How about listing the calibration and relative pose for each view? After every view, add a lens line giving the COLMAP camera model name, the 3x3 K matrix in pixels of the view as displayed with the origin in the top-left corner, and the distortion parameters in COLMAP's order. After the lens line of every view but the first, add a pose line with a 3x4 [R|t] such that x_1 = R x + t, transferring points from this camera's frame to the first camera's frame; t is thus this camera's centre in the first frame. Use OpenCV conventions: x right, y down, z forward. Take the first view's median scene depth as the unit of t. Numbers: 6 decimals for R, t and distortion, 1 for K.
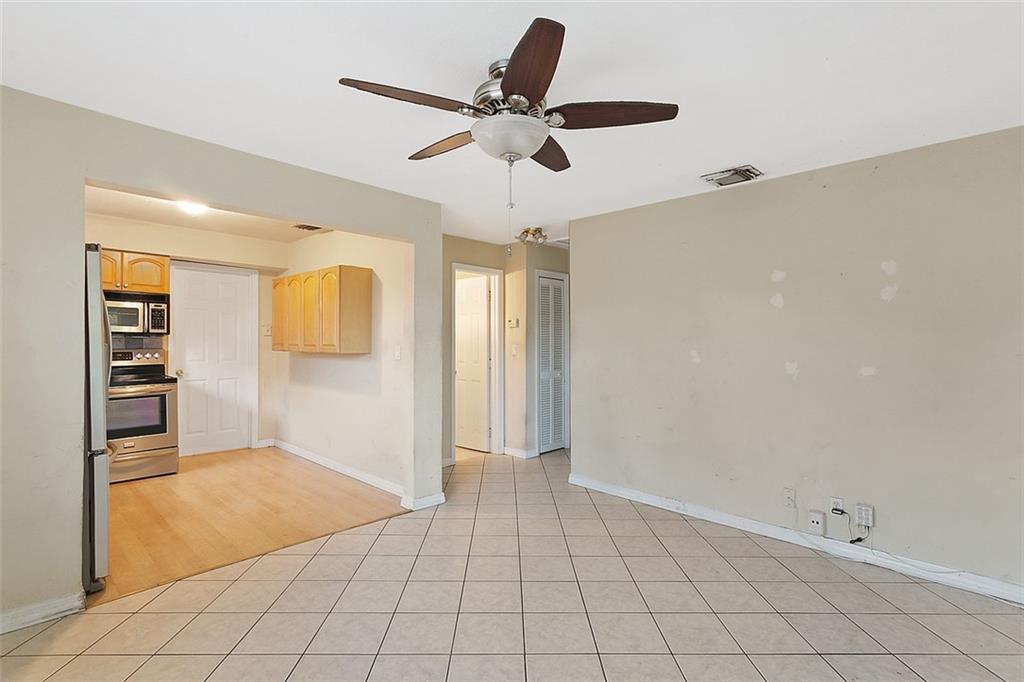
lens RADIAL K [[499.9, 0, 496.3], [0, 499.9, 333.0], [0, 0, 1]] dist [0.001007, -0.000398]
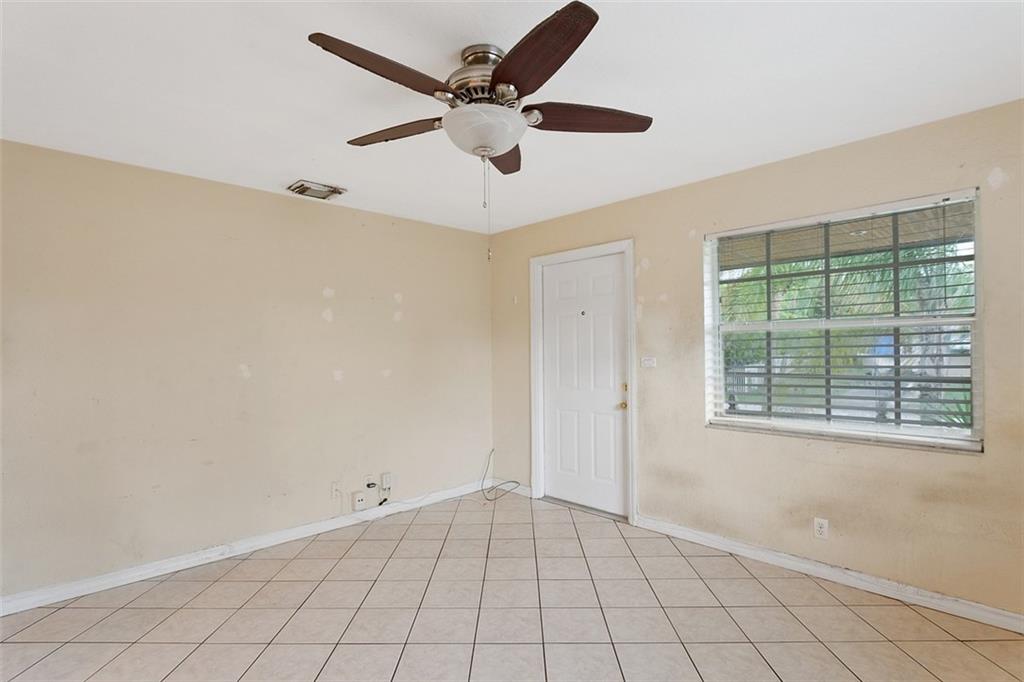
lens RADIAL K [[504.0, 0, 519.8], [0, 504.0, 345.2], [0, 0, 1]] dist [-0.013469, 0.004009]
pose [[-0.003423, 0.003084, 0.999989, -0.546694], [0.003333, 0.999990, -0.003073, 0.006892], [-0.999989, 0.003323, -0.003433, 0.576983]]
